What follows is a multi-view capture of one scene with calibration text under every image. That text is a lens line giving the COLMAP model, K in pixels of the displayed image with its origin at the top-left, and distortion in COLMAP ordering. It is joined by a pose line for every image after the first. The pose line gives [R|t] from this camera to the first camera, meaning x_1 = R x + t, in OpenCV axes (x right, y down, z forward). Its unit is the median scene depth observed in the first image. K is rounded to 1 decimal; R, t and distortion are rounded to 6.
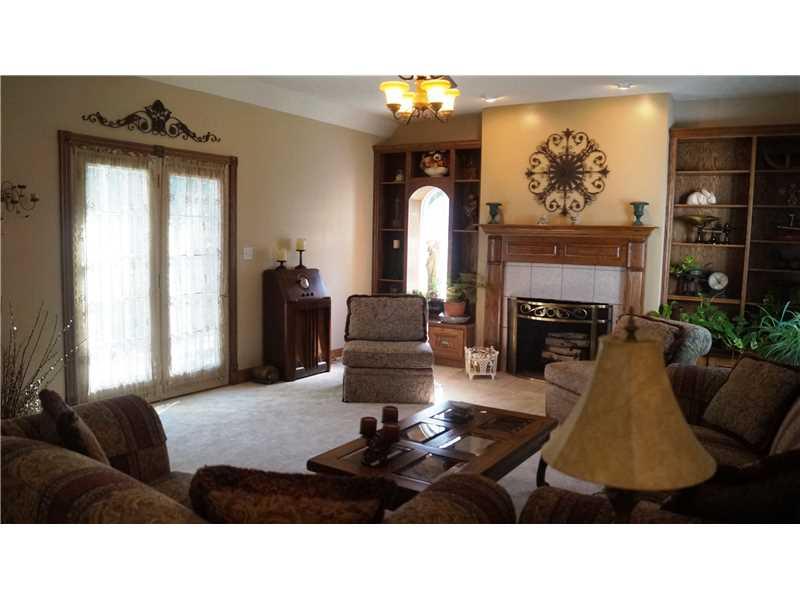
lens RADIAL K [[642.1, 0, 400.0], [0, 642.1, 300.0], [0, 0, 1]] dist [-0.066956, -0.000942]
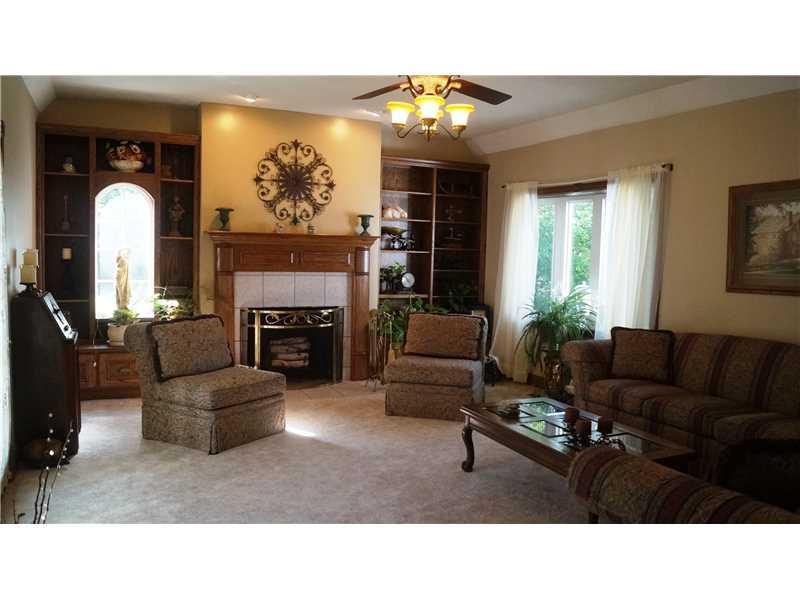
lens RADIAL K [[642.1, 0, 400.0], [0, 642.1, 300.0], [0, 0, 1]] dist [-0.066956, -0.000942]
pose [[0.528495, -0.074144, 0.845692, -0.533984], [0.070119, 0.996587, 0.043555, -0.044346], [-0.846035, 0.036280, 0.531891, 0.317358]]
